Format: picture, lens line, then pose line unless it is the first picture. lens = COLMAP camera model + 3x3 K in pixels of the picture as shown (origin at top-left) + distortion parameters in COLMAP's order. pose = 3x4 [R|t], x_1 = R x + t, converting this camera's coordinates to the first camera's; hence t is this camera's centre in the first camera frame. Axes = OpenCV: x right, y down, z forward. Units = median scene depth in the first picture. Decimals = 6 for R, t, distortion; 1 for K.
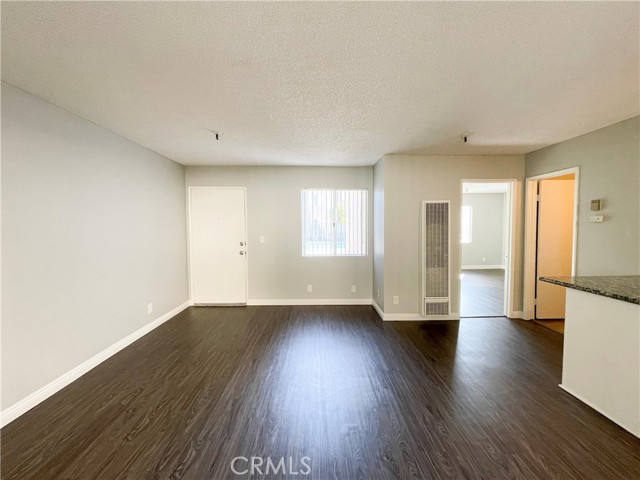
lens RADIAL K [[259.8, 0, 320.6], [0, 259.8, 239.0], [0, 0, 1]] dist [-0.000483, 0.000119]
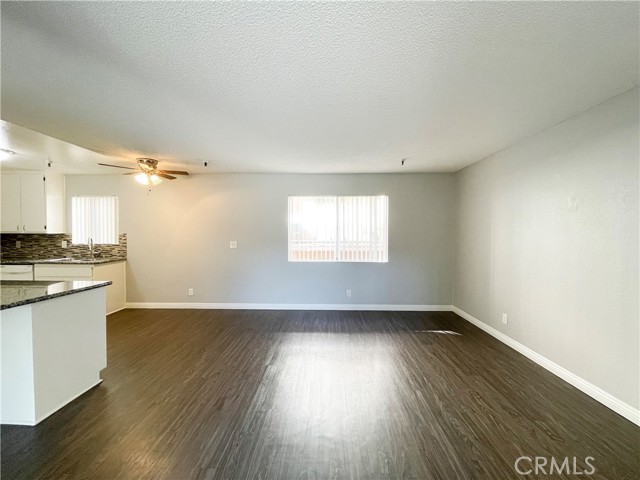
lens RADIAL K [[259.8, 0, 320.6], [0, 259.8, 239.0], [0, 0, 1]] dist [-0.000483, 0.000119]
pose [[-0.998687, 0.001968, 0.051184, -0.017389], [0.005589, 0.997482, 0.070703, -0.044986], [-0.050916, 0.070896, -0.996183, 1.046951]]
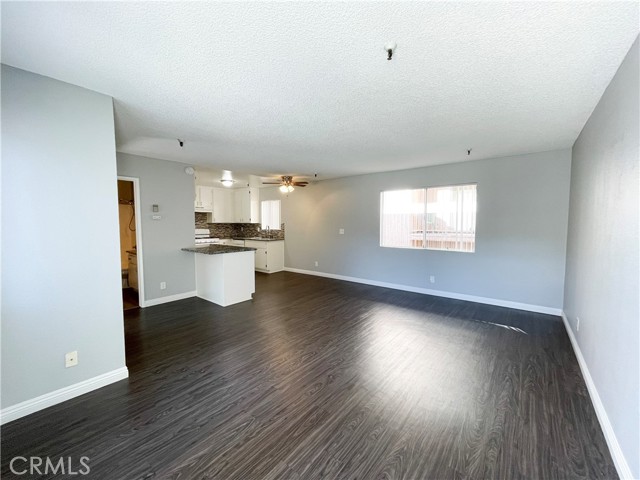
lens RADIAL K [[259.8, 0, 320.6], [0, 259.8, 239.0], [0, 0, 1]] dist [-0.000483, 0.000119]
pose [[-0.765941, -0.036554, 0.641870, -0.494034], [0.034357, 0.994628, 0.097642, -0.050947], [-0.641992, 0.096841, -0.760571, 1.175658]]
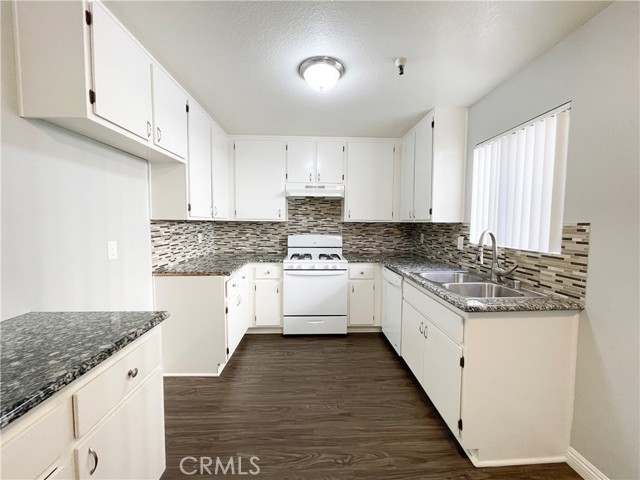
lens RADIAL K [[259.8, 0, 320.6], [0, 259.8, 239.0], [0, 0, 1]] dist [-0.000483, 0.000119]
pose [[-0.018151, -0.057173, 0.998199, 0.626434], [0.044603, 0.997324, 0.057934, -0.001794], [-0.998840, 0.045575, -0.015553, 0.225925]]
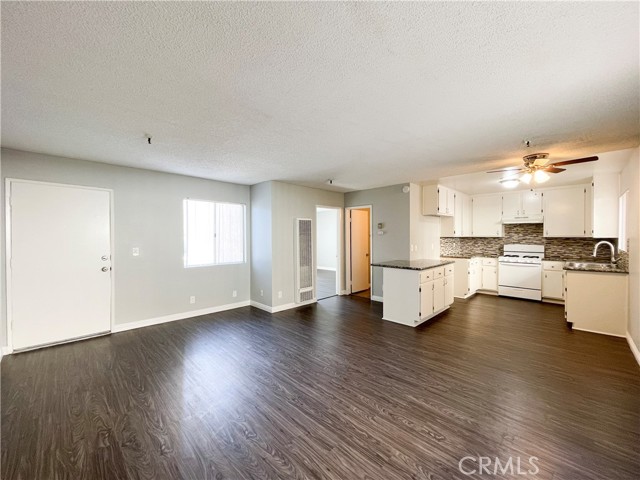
lens RADIAL K [[259.8, 0, 320.6], [0, 259.8, 239.0], [0, 0, 1]] dist [-0.000483, 0.000119]
pose [[0.721687, -0.004373, 0.692205, -0.457052], [0.033106, 0.999054, -0.028204, 0.005453], [-0.691427, 0.043270, 0.721149, -0.065424]]
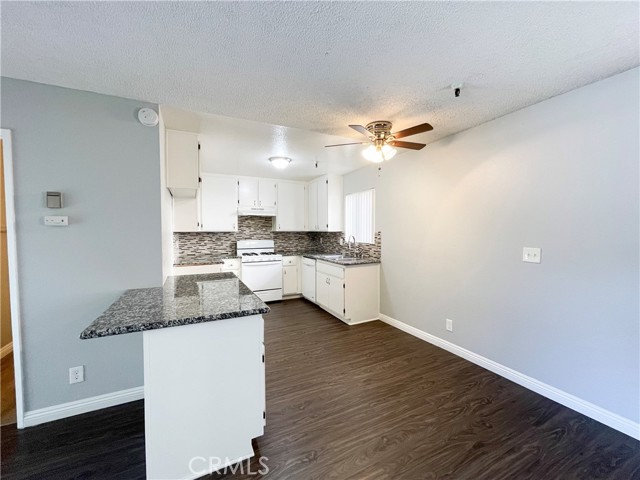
lens RADIAL K [[259.8, 0, 320.6], [0, 259.8, 239.0], [0, 0, 1]] dist [-0.000483, 0.000119]
pose [[-0.425345, -0.023625, 0.904723, 0.132859], [0.050674, 0.997469, 0.049871, -0.022506], [-0.903612, 0.067058, -0.423071, 0.512516]]
